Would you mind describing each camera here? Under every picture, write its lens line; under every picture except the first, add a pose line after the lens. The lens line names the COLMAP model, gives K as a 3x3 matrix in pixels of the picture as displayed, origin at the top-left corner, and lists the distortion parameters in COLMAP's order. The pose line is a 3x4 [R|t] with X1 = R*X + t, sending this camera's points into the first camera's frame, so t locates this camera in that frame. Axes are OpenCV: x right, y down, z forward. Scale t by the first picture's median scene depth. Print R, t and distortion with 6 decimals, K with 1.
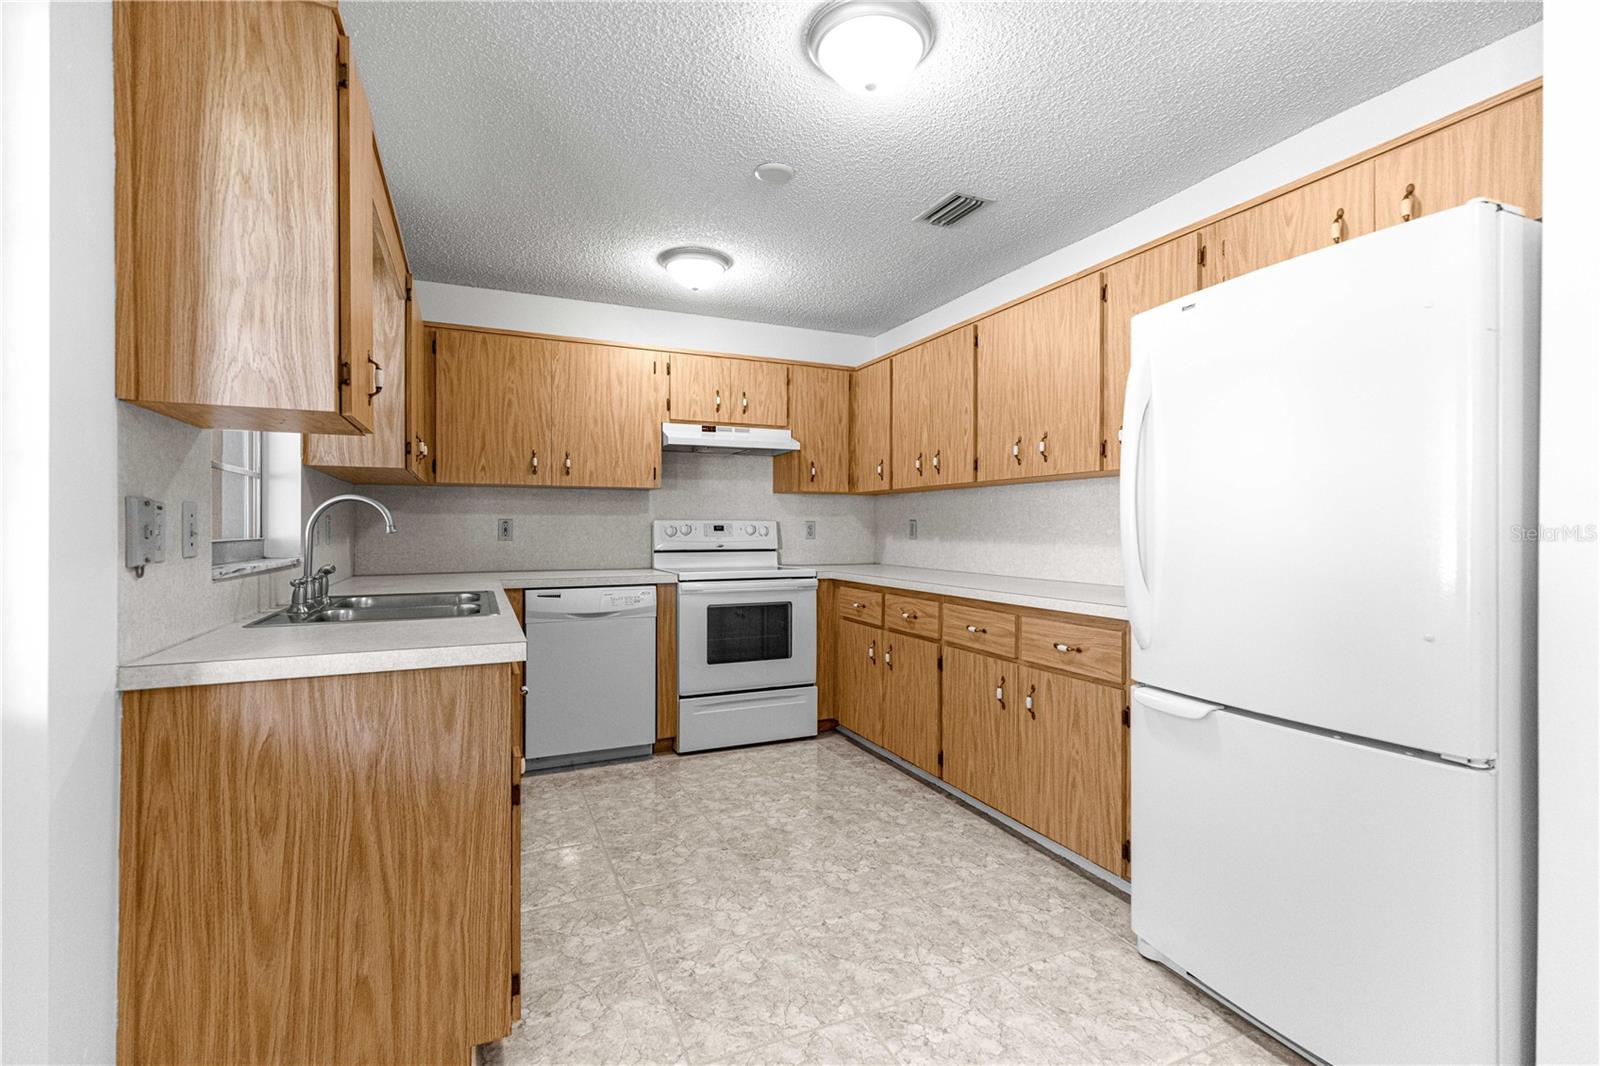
lens RADIAL K [[727.7, 0, 801.5], [0, 727.7, 528.7], [0, 0, 1]] dist [0.009512, -0.000862]
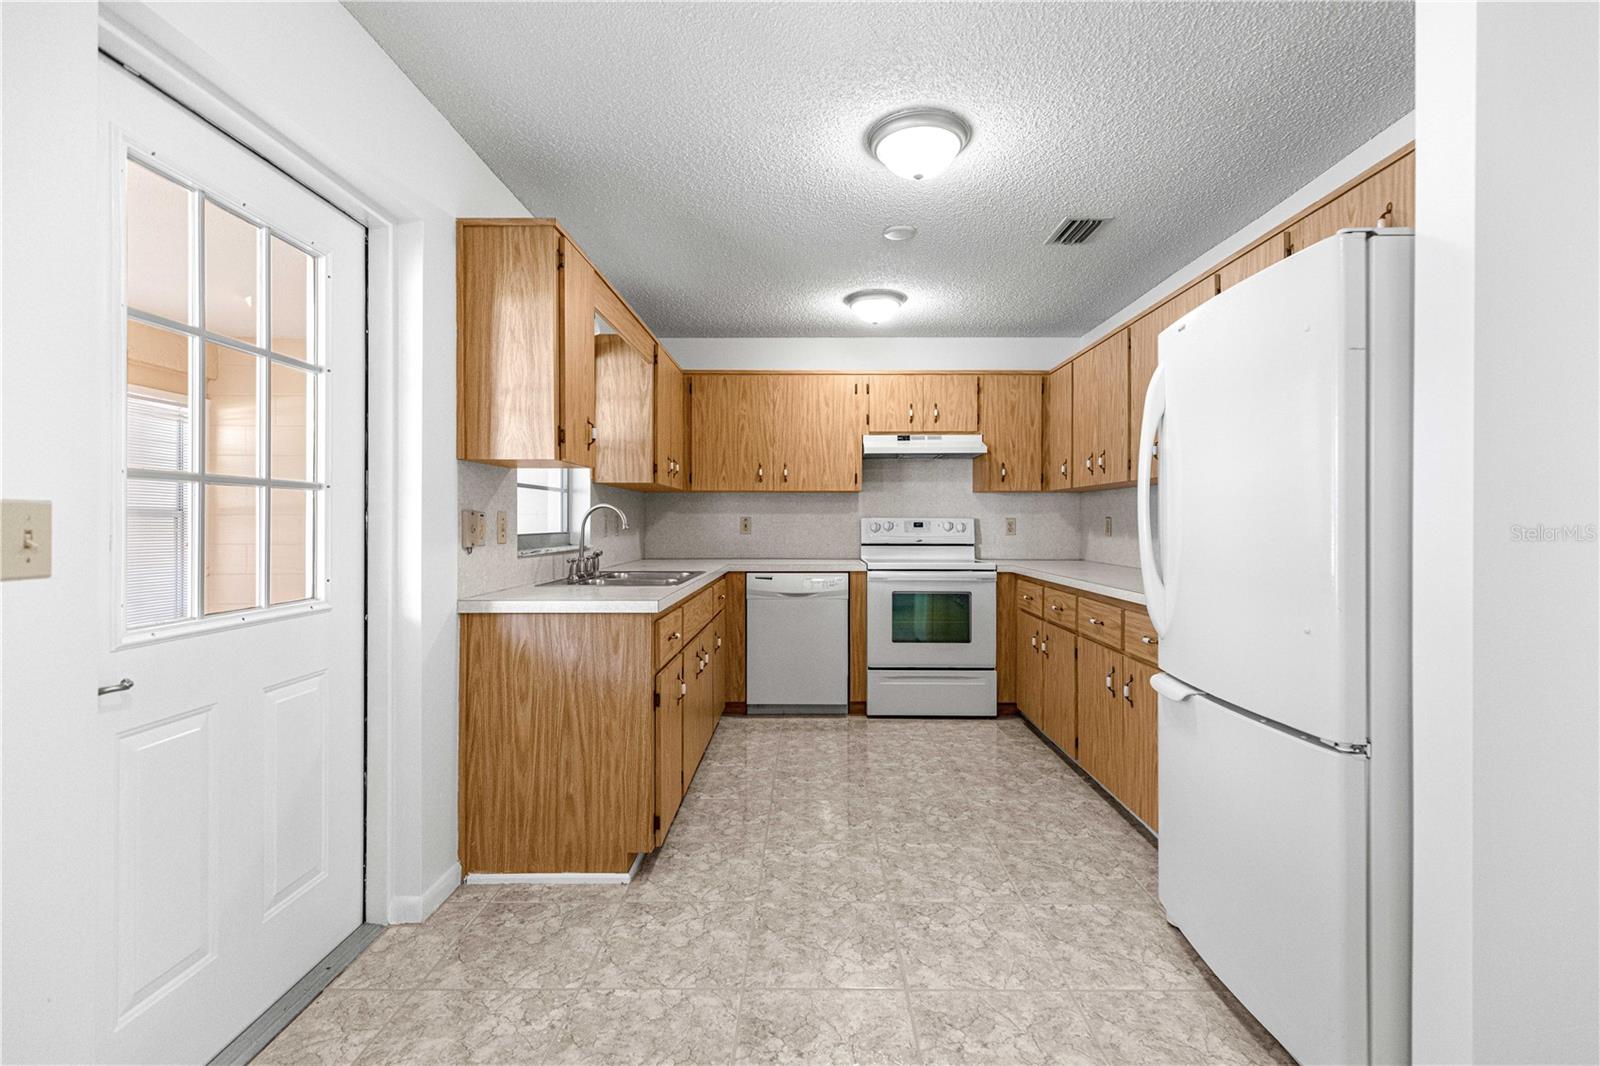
lens RADIAL K [[724.5, 0, 798.6], [0, 724.5, 521.8], [0, 0, 1]] dist [0.012471, -0.001292]
pose [[0.907279, 0.000806, -0.420527, 0.413737], [-0.001356, 0.999999, -0.001008, -0.008554], [0.420526, 0.001485, 0.907279, -0.210521]]
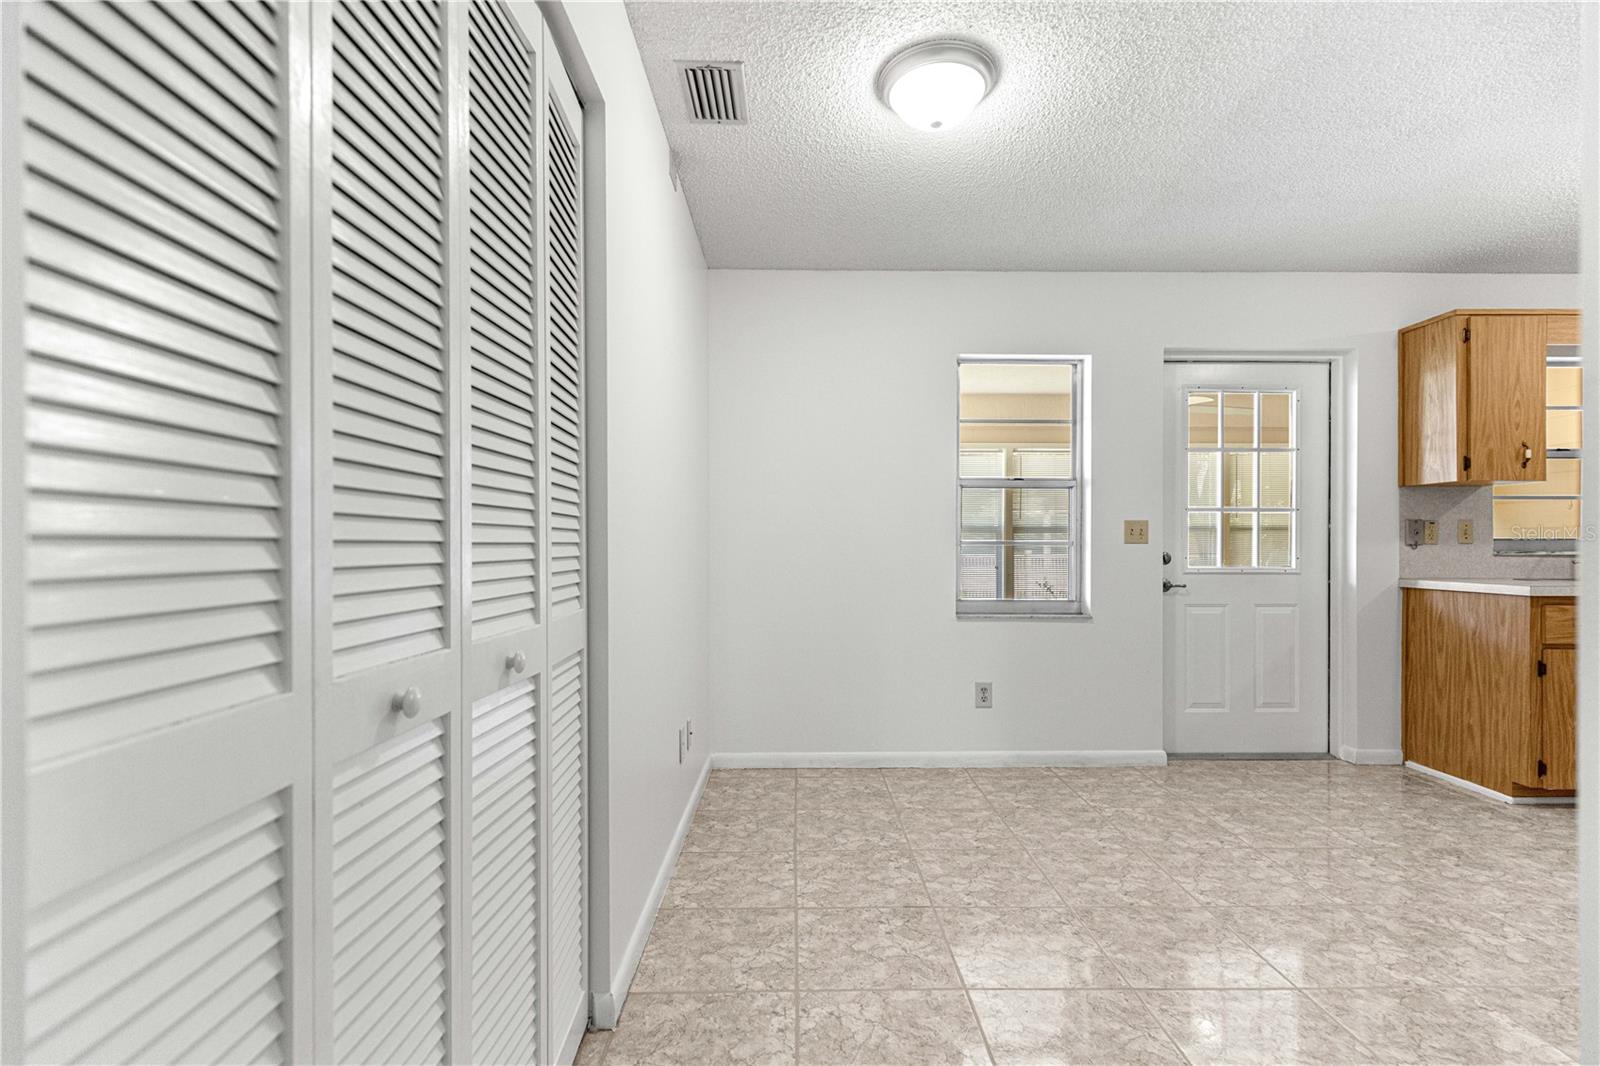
lens RADIAL K [[727.9, 0, 826.2], [0, 727.9, 546.1], [0, 0, 1]] dist [0.009754, 0.000254]
pose [[-0.382850, 0.000660, -0.923810, 1.643546], [-0.003838, 0.999990, 0.002305, 0.039072], [0.923803, 0.004428, -0.382844, 0.008577]]
